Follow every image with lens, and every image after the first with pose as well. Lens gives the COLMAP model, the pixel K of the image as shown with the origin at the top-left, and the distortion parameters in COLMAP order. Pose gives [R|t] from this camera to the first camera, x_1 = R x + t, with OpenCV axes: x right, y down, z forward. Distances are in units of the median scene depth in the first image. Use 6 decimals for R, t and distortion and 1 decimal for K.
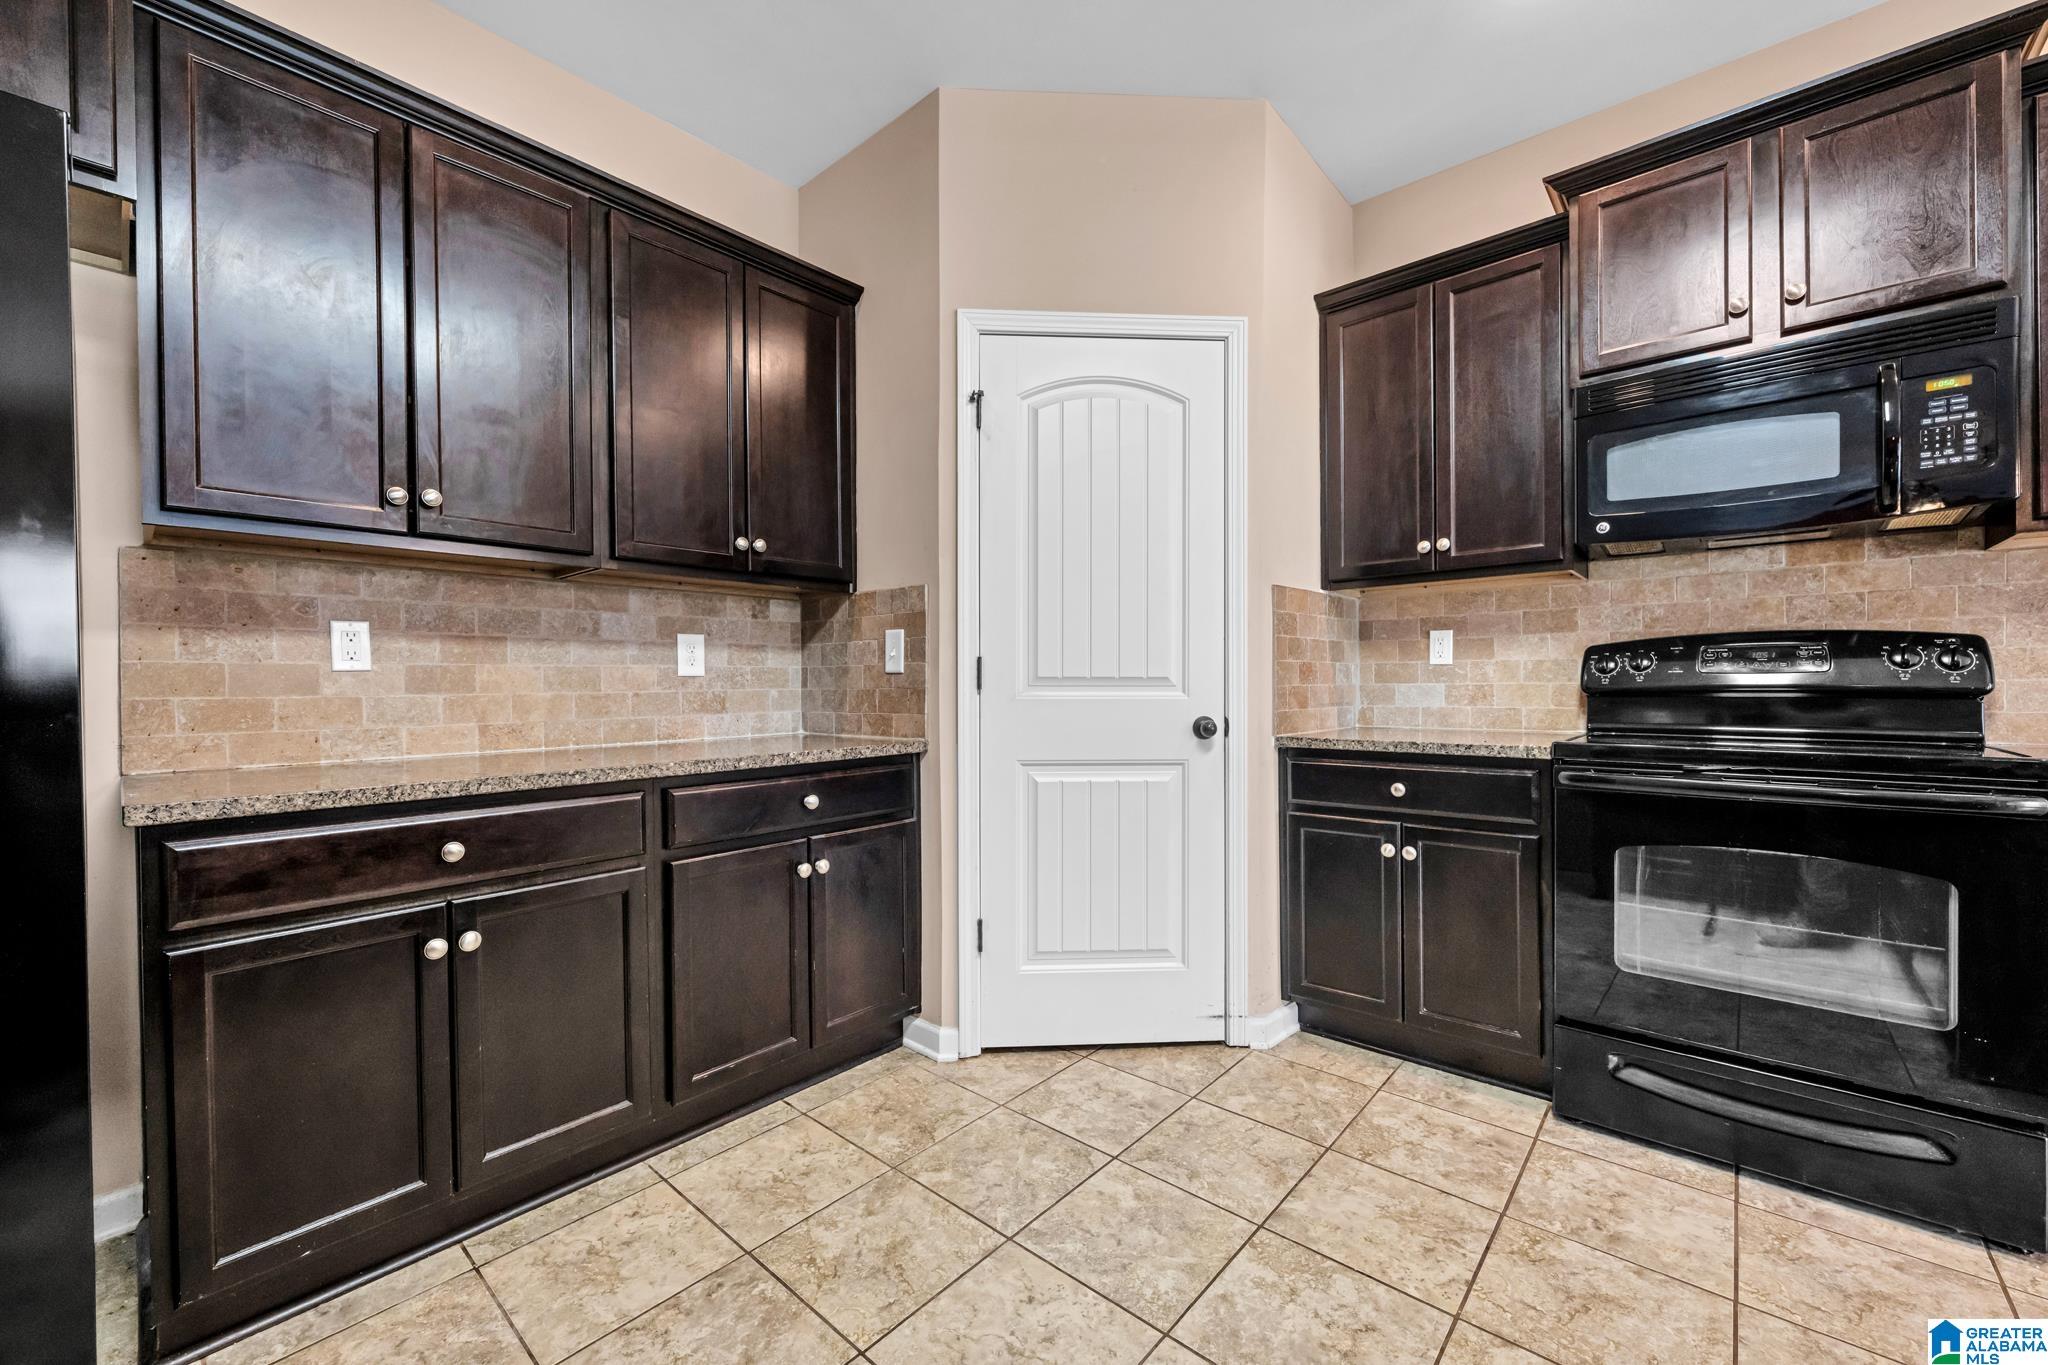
lens RADIAL K [[805.8, 0, 1026.0], [0, 805.8, 690.6], [0, 0, 1]] dist [0.001112, 0.000125]
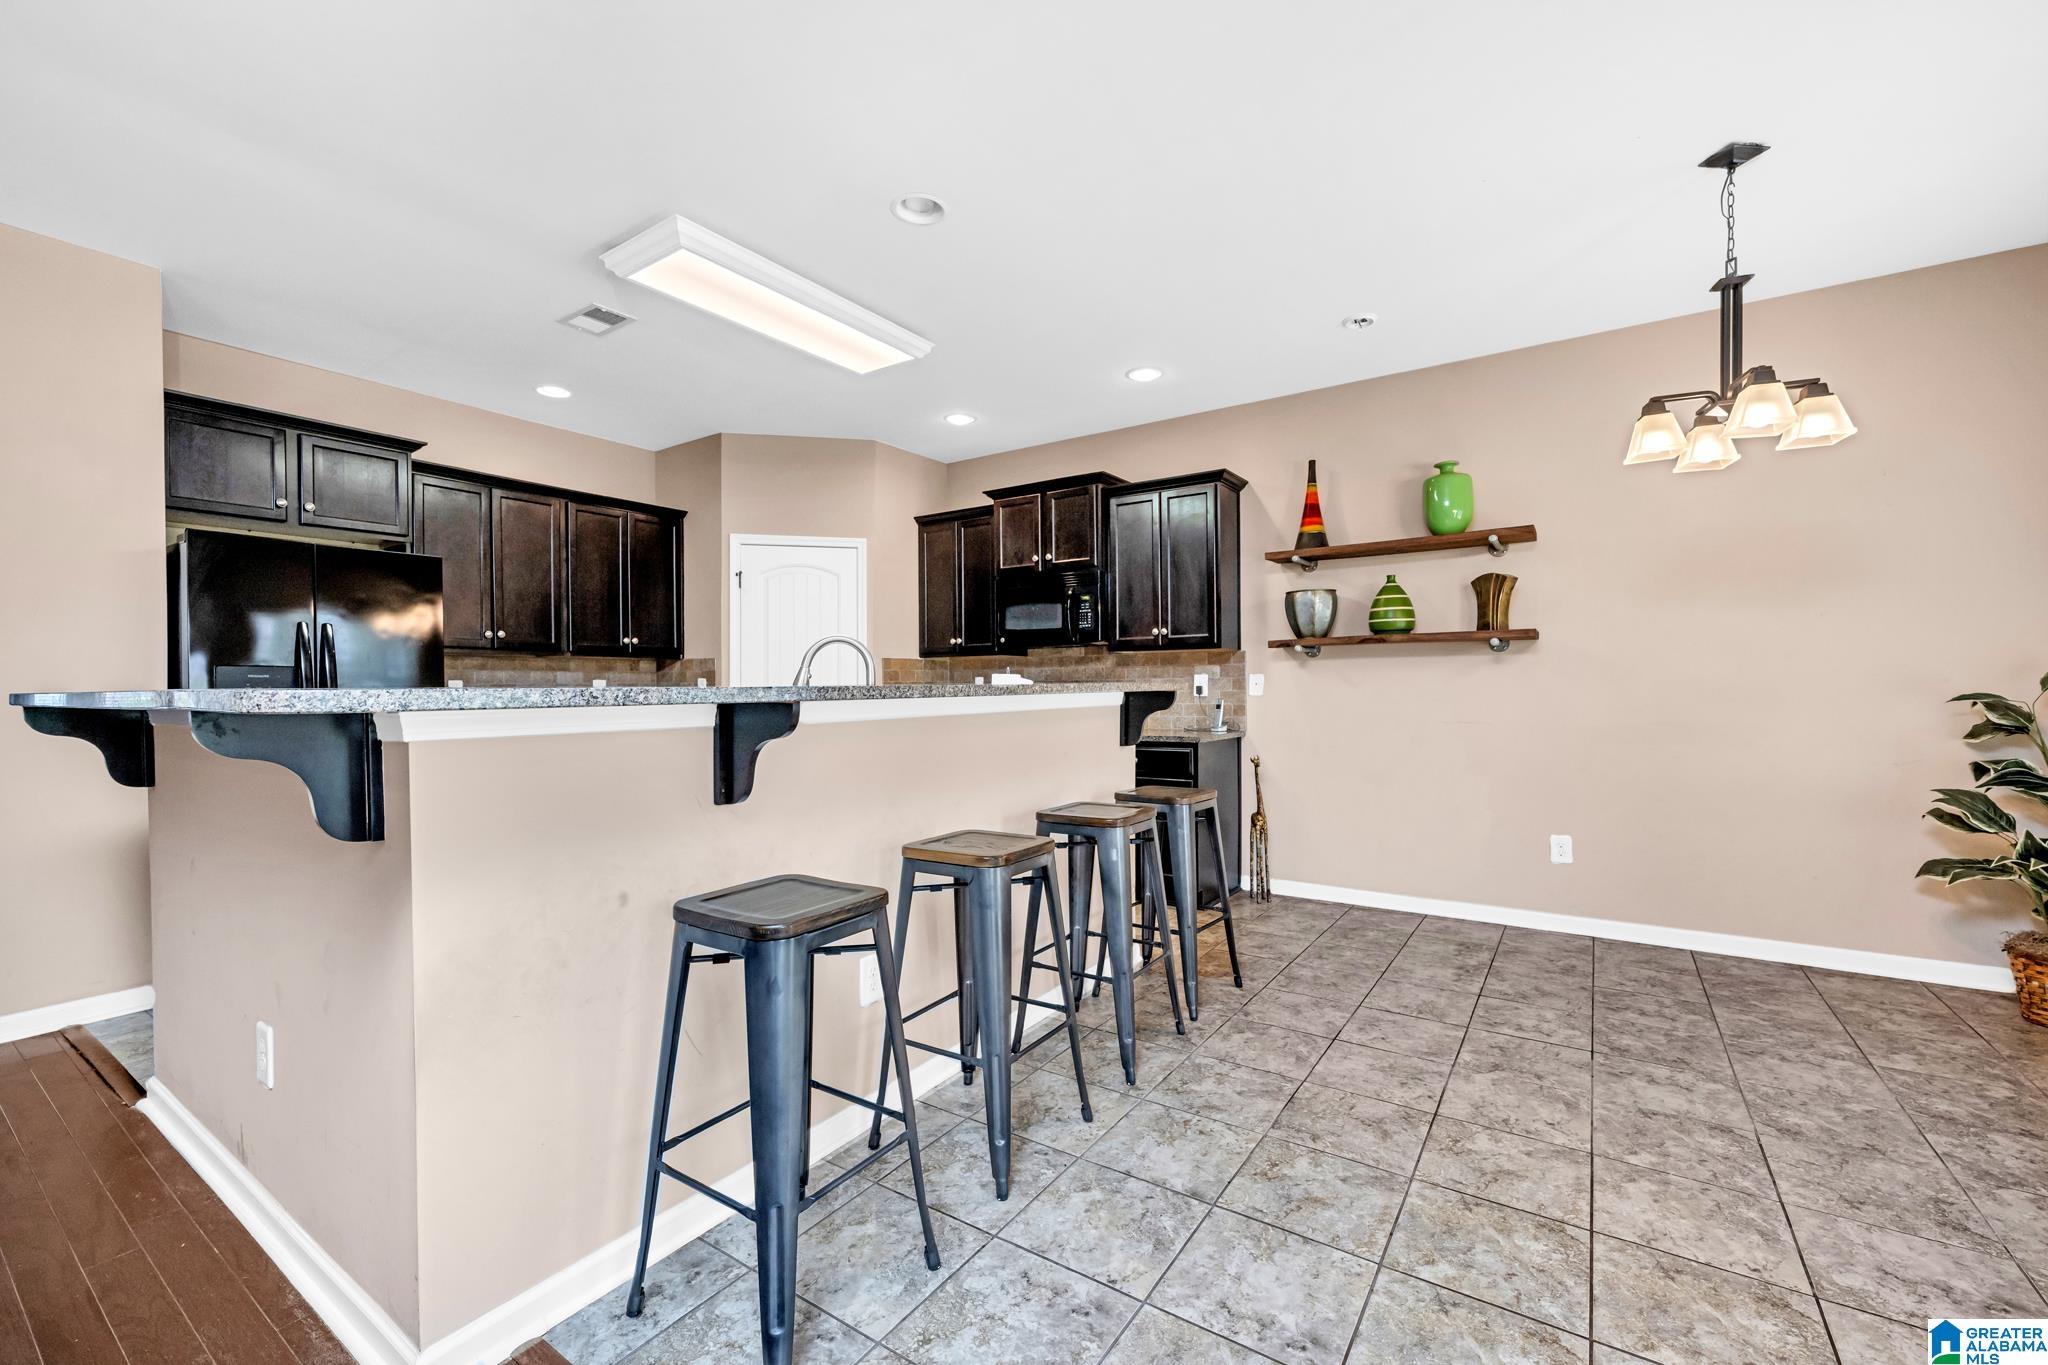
lens RADIAL K [[839.5, 0, 1024.9], [0, 839.5, 692.1], [0, 0, 1]] dist [0.000044, 0.000037]
pose [[0.991837, 0.000407, 0.127510, 0.398854], [0.000013, 0.999995, -0.003292, -0.032713], [-0.127511, 0.003267, 0.991832, -1.297697]]
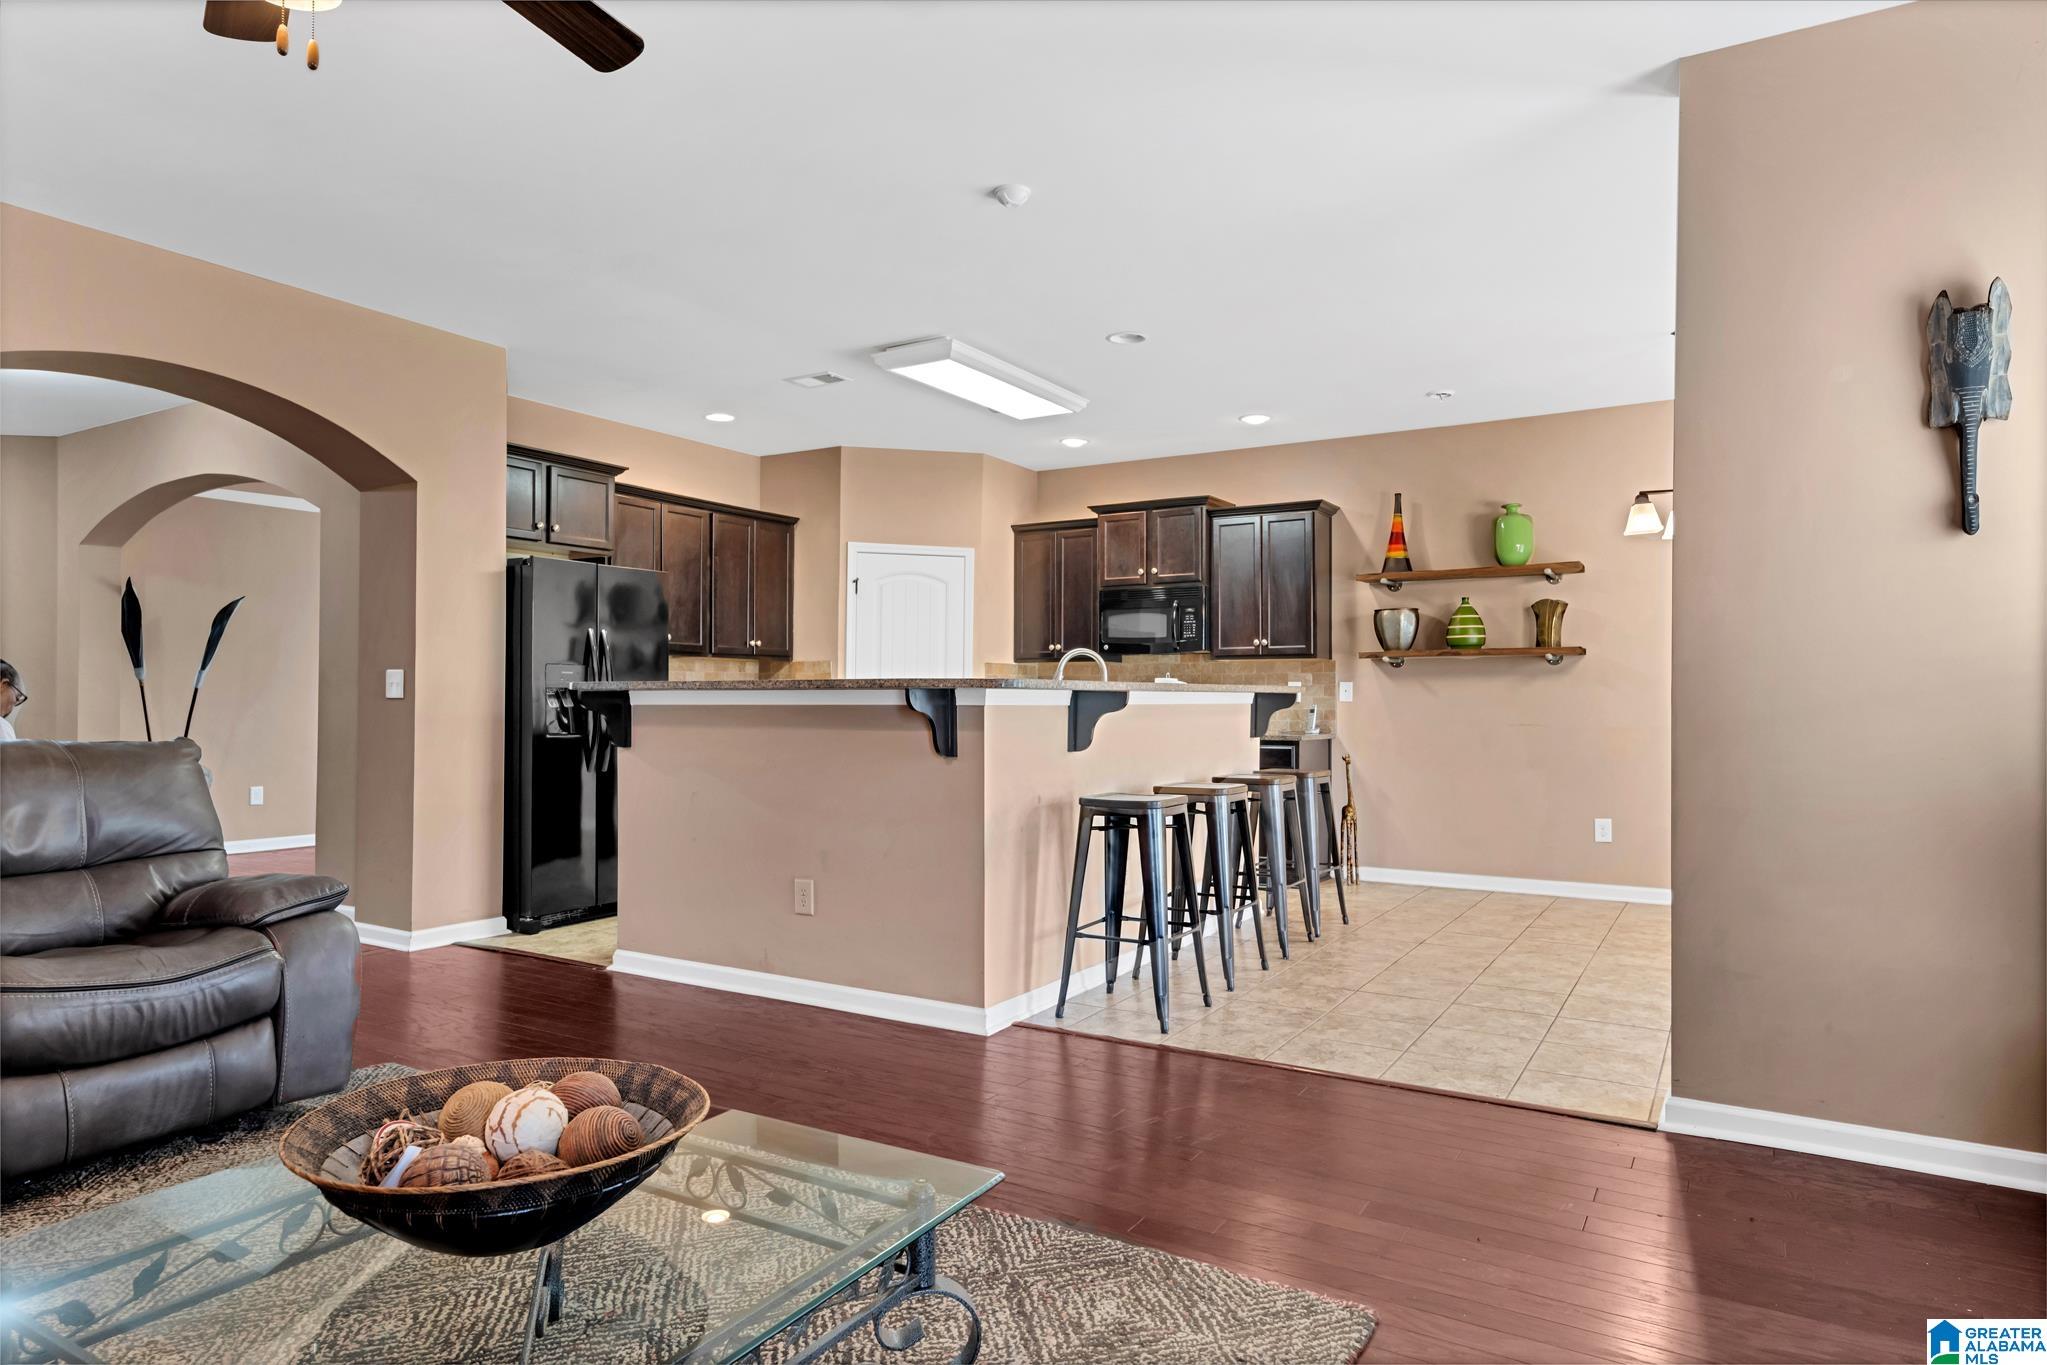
lens RADIAL K [[1200.0, 0, 1022.0], [0, 1200.0, 692.2], [0, 0, 1]] dist [0.004049, -0.000001]
pose [[0.983866, 0.013645, 0.178386, -0.191598], [-0.010561, 0.999778, -0.018224, 0.010672], [-0.178595, 0.016046, 0.983792, -2.322676]]
